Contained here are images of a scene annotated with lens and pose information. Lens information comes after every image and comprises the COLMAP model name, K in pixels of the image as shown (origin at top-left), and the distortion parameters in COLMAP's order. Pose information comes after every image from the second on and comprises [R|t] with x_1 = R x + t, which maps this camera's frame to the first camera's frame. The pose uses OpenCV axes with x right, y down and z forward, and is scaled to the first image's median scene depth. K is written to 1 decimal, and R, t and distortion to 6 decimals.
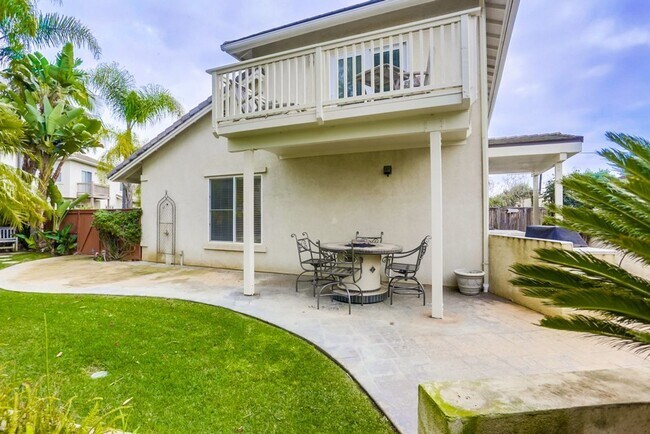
lens RADIAL K [[331.4, 0, 317.5], [0, 331.4, 212.6], [0, 0, 1]] dist [-0.065358, 0.027693]
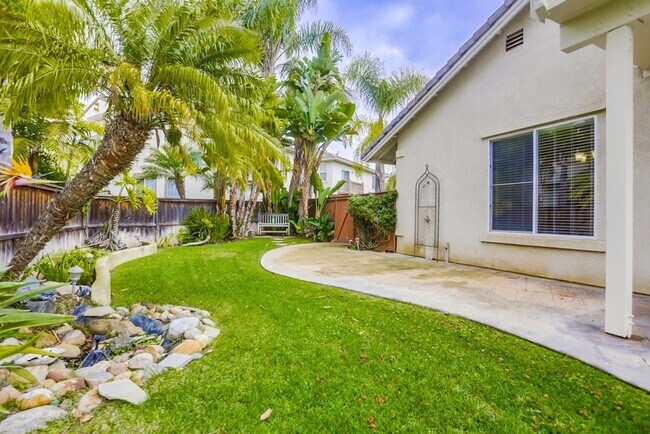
lens RADIAL K [[331.4, 0, 317.5], [0, 331.4, 212.6], [0, 0, 1]] dist [-0.065358, 0.027693]
pose [[0.758973, 0.005236, -0.651101, -0.147672], [-0.006634, 0.999978, 0.000308, 0.047496], [0.651088, 0.004086, 0.758991, 0.231786]]
